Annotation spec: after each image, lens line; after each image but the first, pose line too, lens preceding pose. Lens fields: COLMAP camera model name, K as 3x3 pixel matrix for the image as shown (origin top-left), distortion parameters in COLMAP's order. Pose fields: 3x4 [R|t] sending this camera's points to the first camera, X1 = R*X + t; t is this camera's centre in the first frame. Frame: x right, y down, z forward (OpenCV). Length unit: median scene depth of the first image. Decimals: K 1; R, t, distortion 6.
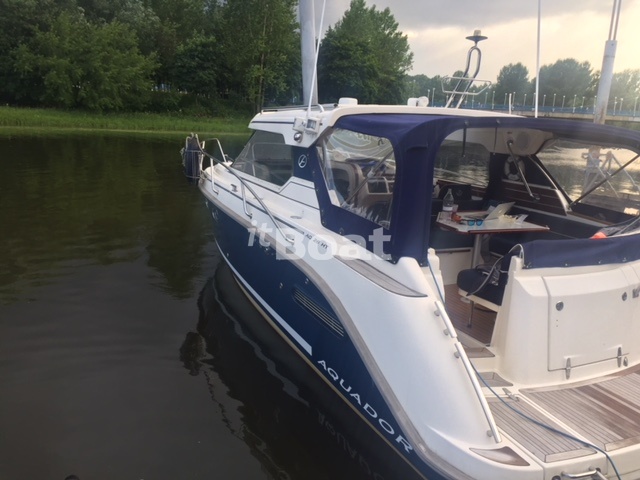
lens RADIAL K [[548.6, 0, 320.3], [0, 548.6, 265.5], [0, 0, 1]] dist [0.051897, -0.003080]
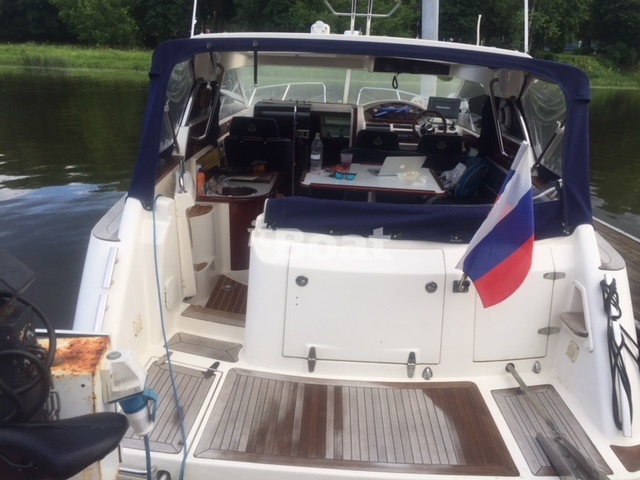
lens RADIAL K [[537.1, 0, 327.1], [0, 537.1, 243.3], [0, 0, 1]] dist [0.146206, -0.239727]
pose [[0.882244, 0.144426, -0.448093, 0.612479], [-0.122916, 0.989433, 0.076898, -0.034541], [0.454464, -0.012765, 0.890674, 0.240951]]
